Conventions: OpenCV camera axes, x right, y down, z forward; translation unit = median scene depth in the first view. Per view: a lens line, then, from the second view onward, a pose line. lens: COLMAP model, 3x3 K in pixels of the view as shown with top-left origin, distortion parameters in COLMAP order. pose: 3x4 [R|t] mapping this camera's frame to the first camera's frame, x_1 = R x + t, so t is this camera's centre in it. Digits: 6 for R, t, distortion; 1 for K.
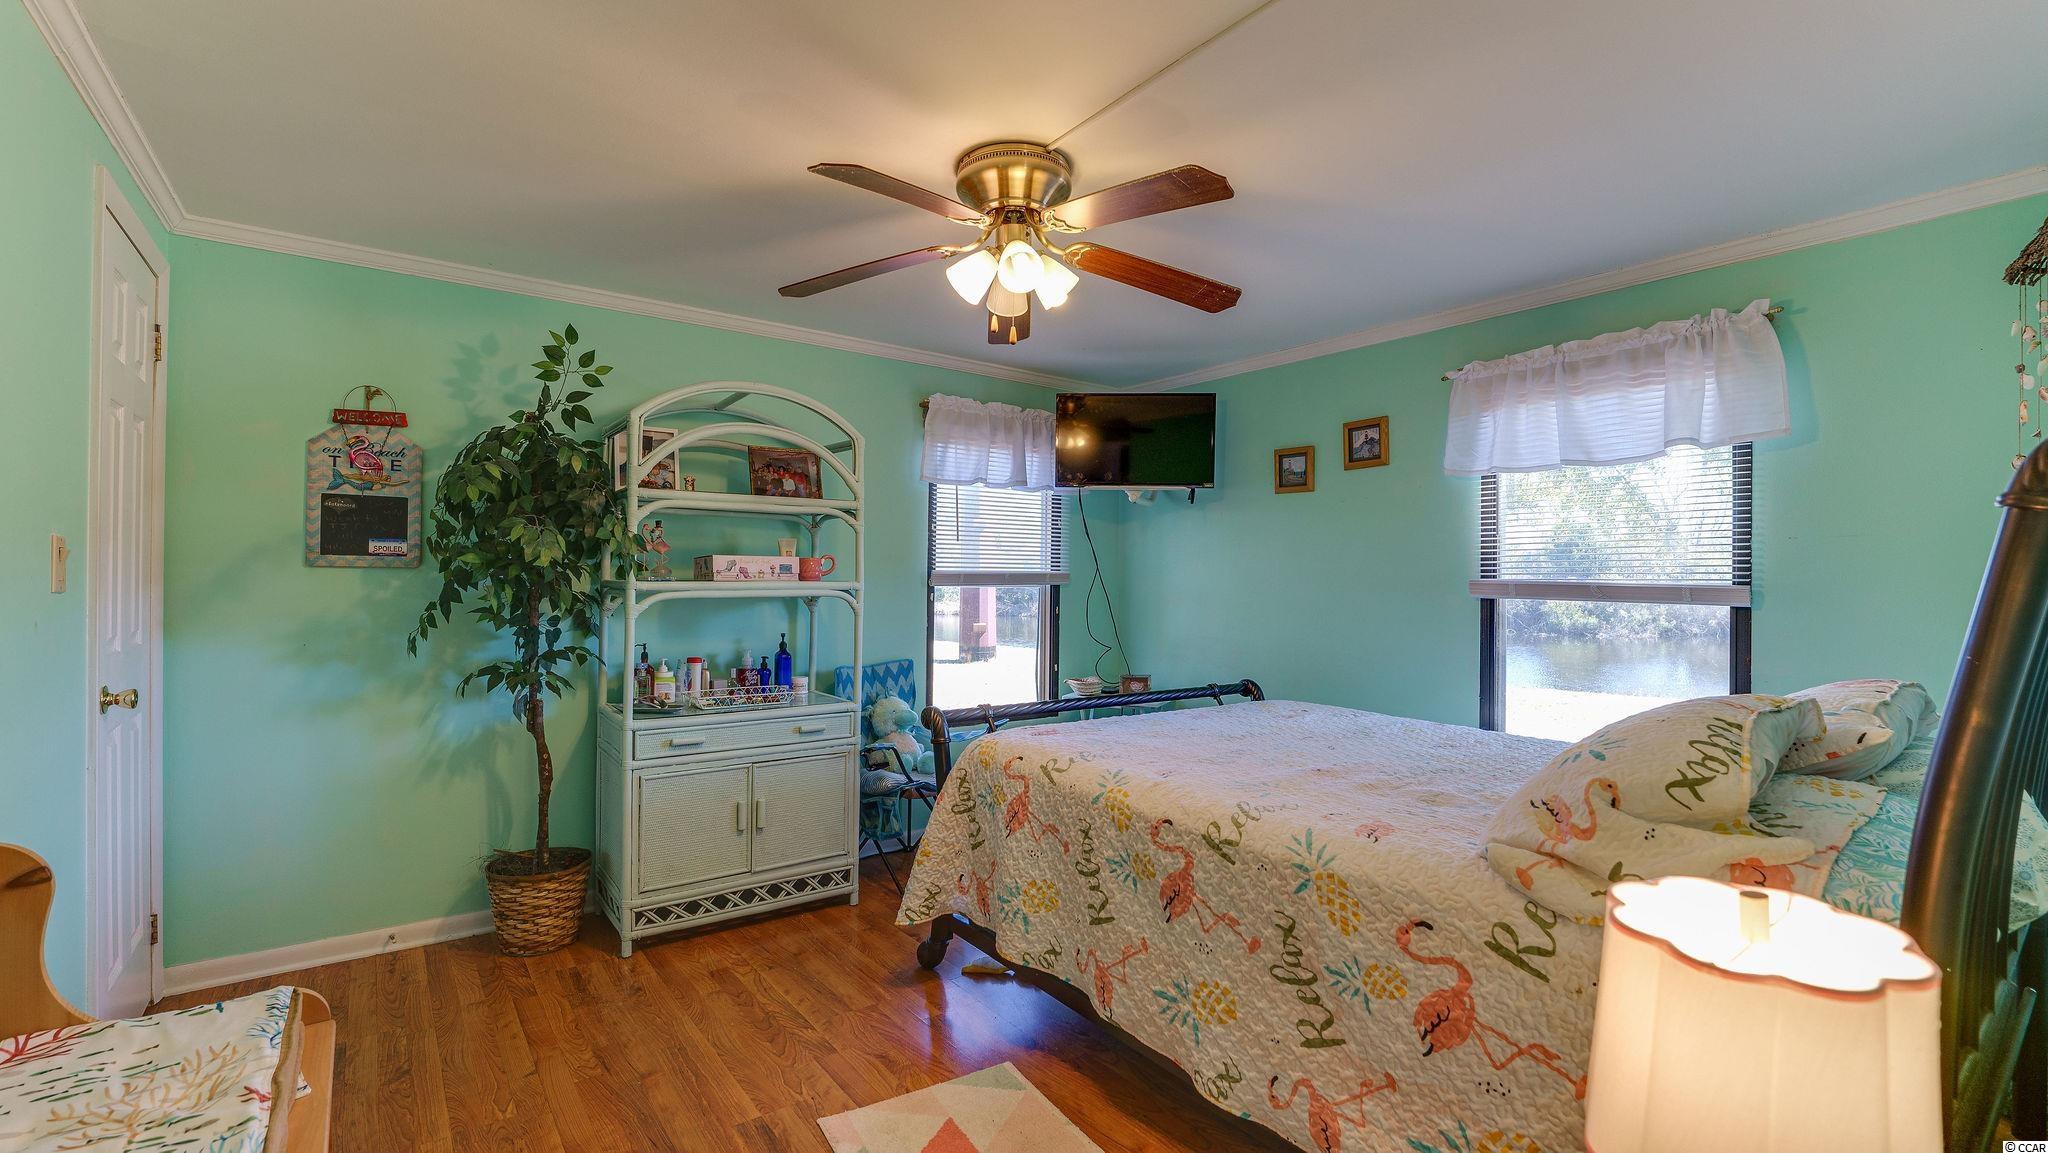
lens RADIAL K [[856.3, 0, 1020.1], [0, 856.3, 577.2], [0, 0, 1]] dist [-0.005077, -0.000147]
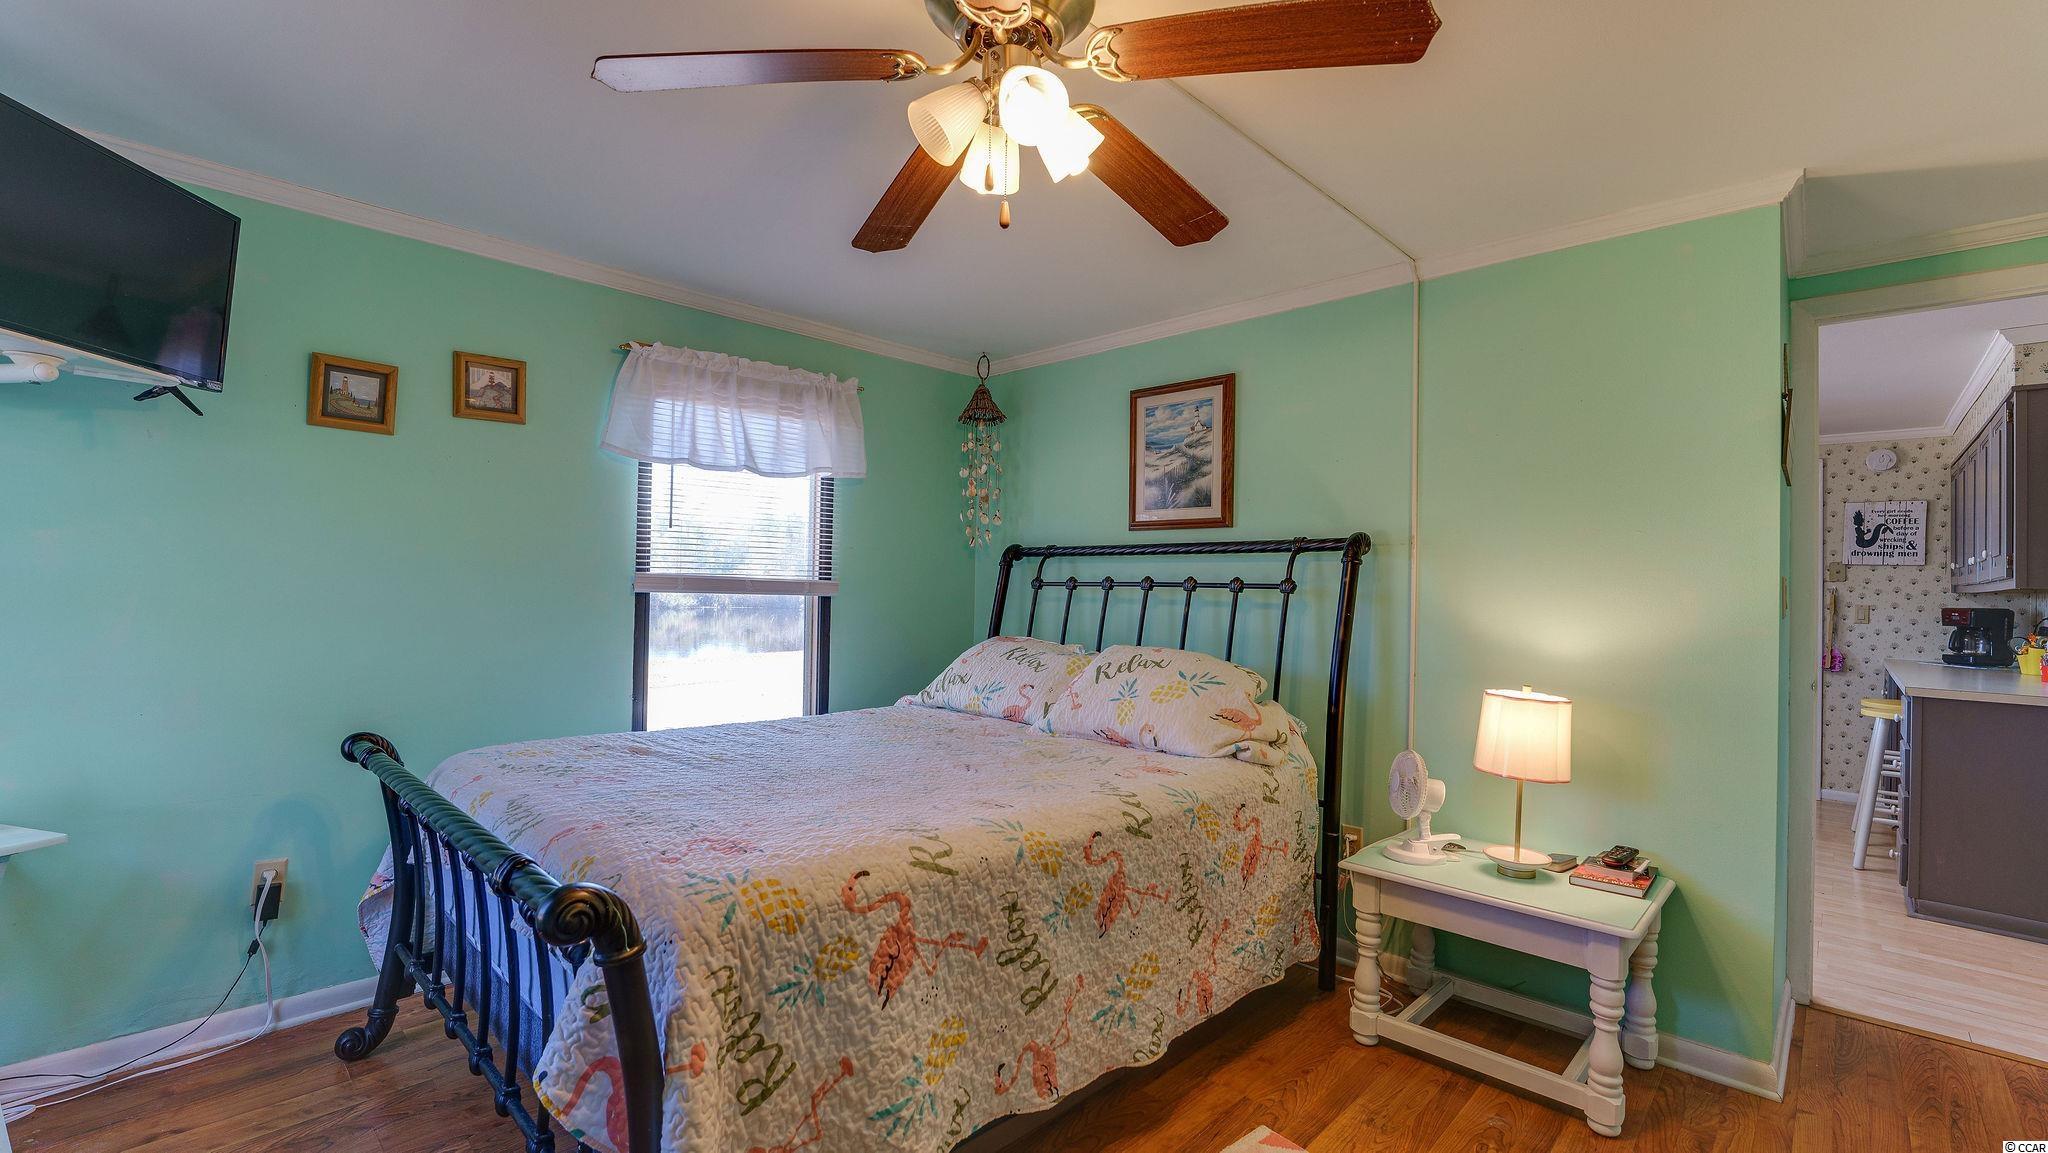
lens RADIAL K [[863.0, 0, 1017.2], [0, 863.0, 574.1], [0, 0, 1]] dist [-0.014704, 0.000298]
pose [[-0.137710, 0.002869, 0.990468, -0.587830], [-0.021926, 0.999742, -0.005944, 0.001325], [-0.990230, -0.022535, -0.137612, 0.934859]]
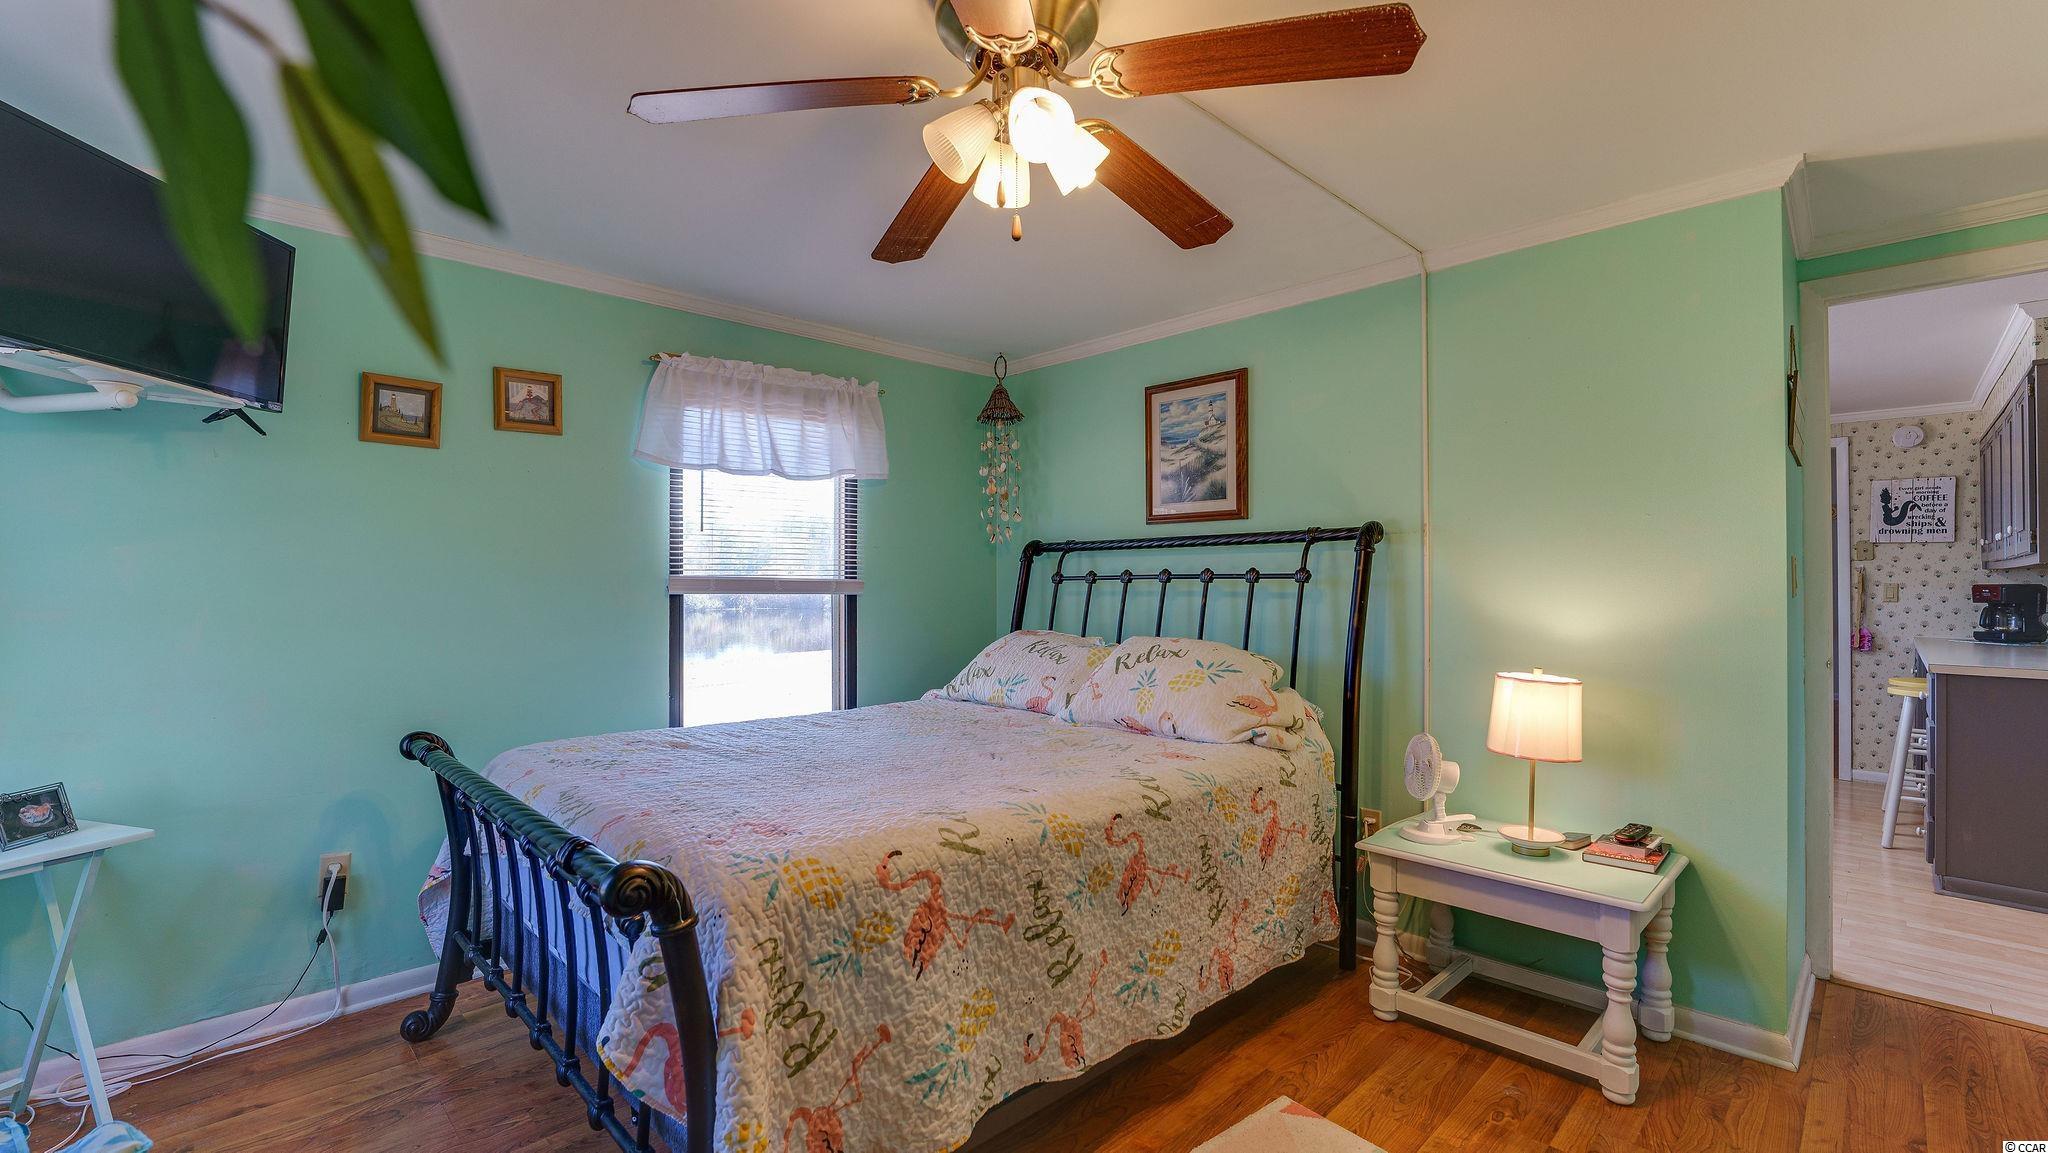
lens RADIAL K [[863.0, 0, 1016.9], [0, 863.0, 574.4], [0, 0, 1]] dist [-0.014704, 0.000298]
pose [[-0.111709, 0.000656, 0.993741, -0.620838], [-0.001686, 0.999998, -0.000850, 0.002672], [-0.993740, -0.001770, -0.111707, 0.936445]]
